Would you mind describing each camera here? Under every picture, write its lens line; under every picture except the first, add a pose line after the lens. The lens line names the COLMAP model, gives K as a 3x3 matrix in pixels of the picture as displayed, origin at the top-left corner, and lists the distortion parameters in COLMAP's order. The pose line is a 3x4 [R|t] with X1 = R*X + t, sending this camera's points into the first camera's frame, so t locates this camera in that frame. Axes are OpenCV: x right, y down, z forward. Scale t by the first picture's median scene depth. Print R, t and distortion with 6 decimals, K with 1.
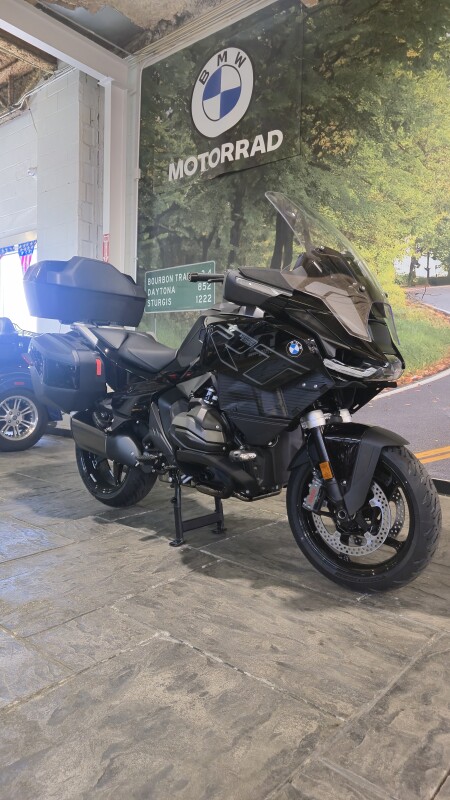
lens RADIAL K [[537.3, 0, 221.4], [0, 537.3, 395.5], [0, 0, 1]] dist [0.059458, -0.040376]
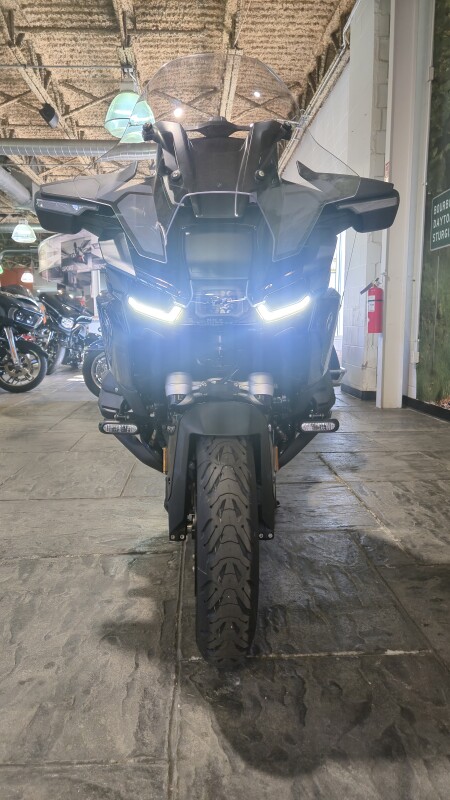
lens RADIAL K [[538.0, 0, 221.8], [0, 538.0, 397.8], [0, 0, 1]] dist [0.064167, -0.052129]
pose [[0.679697, 0.066536, -0.730469, 0.589047], [-0.007895, 0.996483, 0.083421, 0.000985], [0.733451, -0.050934, 0.677832, 0.468879]]
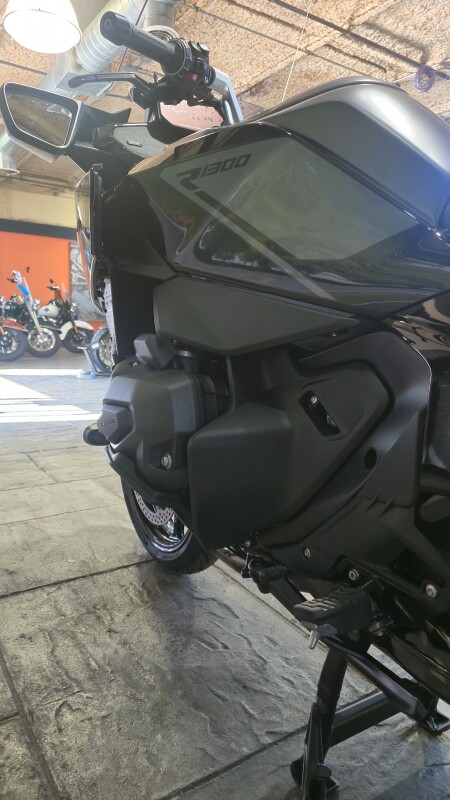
lens RADIAL K [[546.4, 0, 221.5], [0, 546.4, 394.4], [0, 0, 1]] dist [0.057612, -0.058306]
pose [[-0.954560, -0.097011, 0.281788, -0.022746], [-0.045096, 0.981666, 0.185195, -0.031838], [-0.294588, 0.164073, -0.941434, 1.401967]]
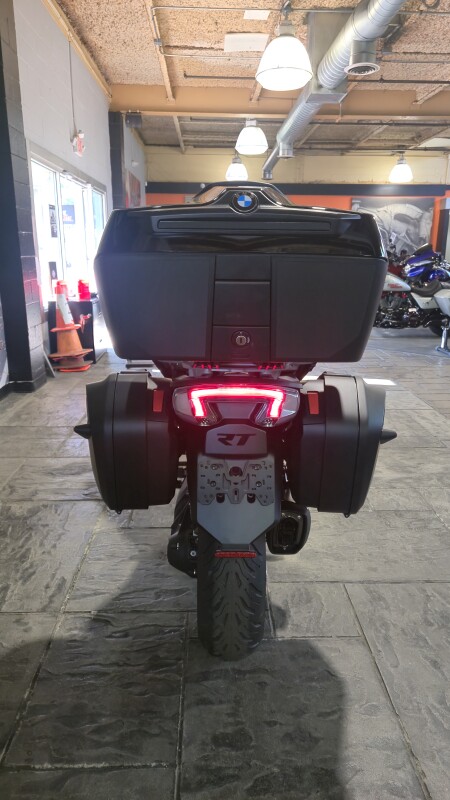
lens RADIAL K [[533.6, 0, 227.6], [0, 533.6, 398.0], [0, 0, 1]] dist [0.057003, -0.048962]
pose [[-0.669340, -0.235054, 0.704793, -0.691706], [0.006074, 0.946871, 0.321557, -0.300986], [-0.742932, 0.219512, -0.632351, 1.638515]]
